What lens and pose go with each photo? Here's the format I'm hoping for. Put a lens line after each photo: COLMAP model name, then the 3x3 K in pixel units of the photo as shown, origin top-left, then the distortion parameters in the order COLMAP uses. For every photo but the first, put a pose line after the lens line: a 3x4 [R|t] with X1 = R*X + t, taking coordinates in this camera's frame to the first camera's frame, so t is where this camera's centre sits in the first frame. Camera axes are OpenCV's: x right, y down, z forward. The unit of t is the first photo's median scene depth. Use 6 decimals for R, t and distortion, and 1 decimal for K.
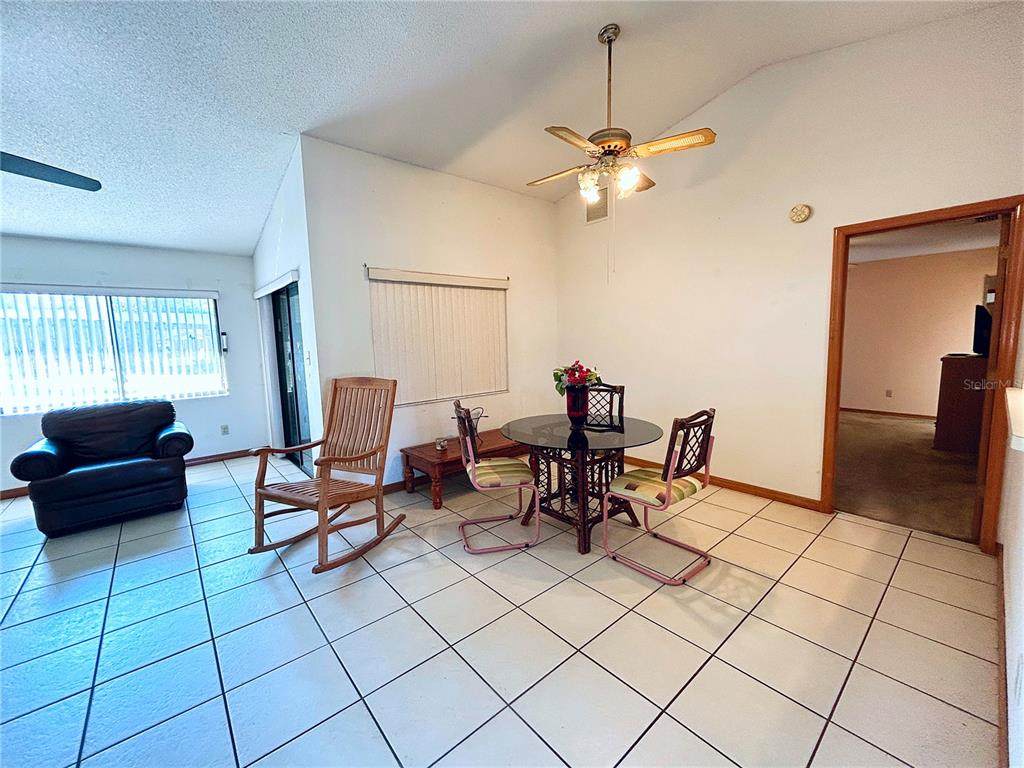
lens RADIAL K [[411.6, 0, 512.0], [0, 411.6, 384.0], [0, 0, 1]] dist [-0.000559, -0.000064]
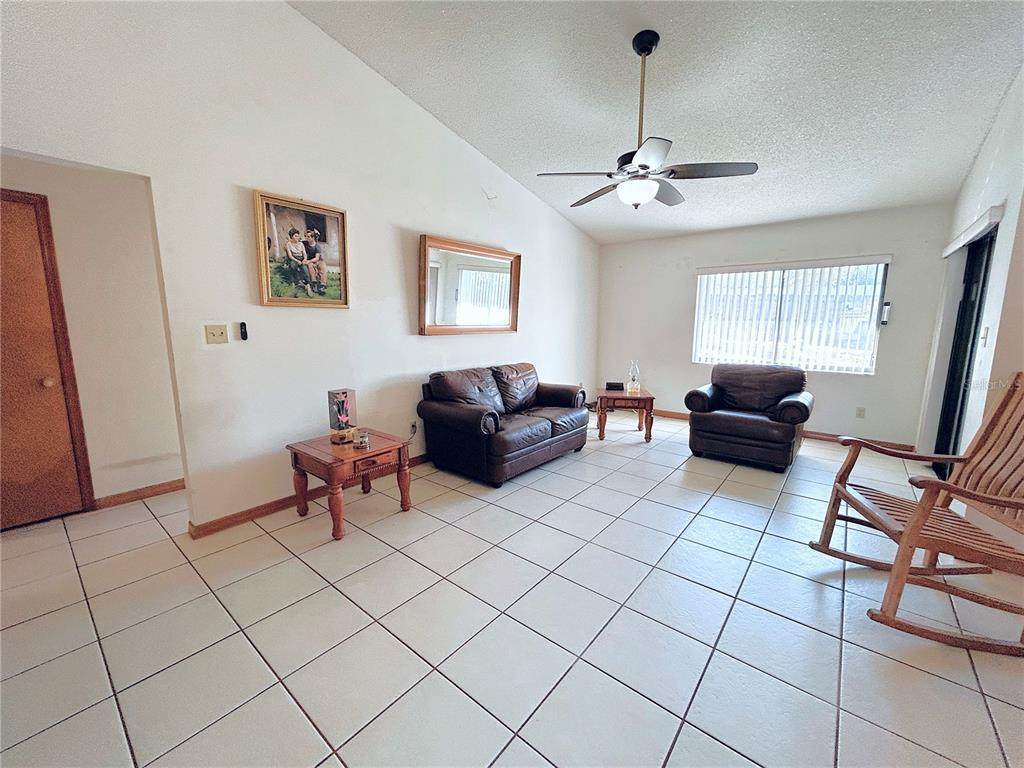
lens RADIAL K [[414.0, 0, 512.0], [0, 414.0, 384.0], [0, 0, 1]] dist [0.001805, 0.000182]
pose [[0.167601, 0.178744, -0.969516, 0.056170], [-0.119197, 0.979886, 0.160050, -0.004250], [0.978623, 0.088739, 0.185535, 0.124418]]
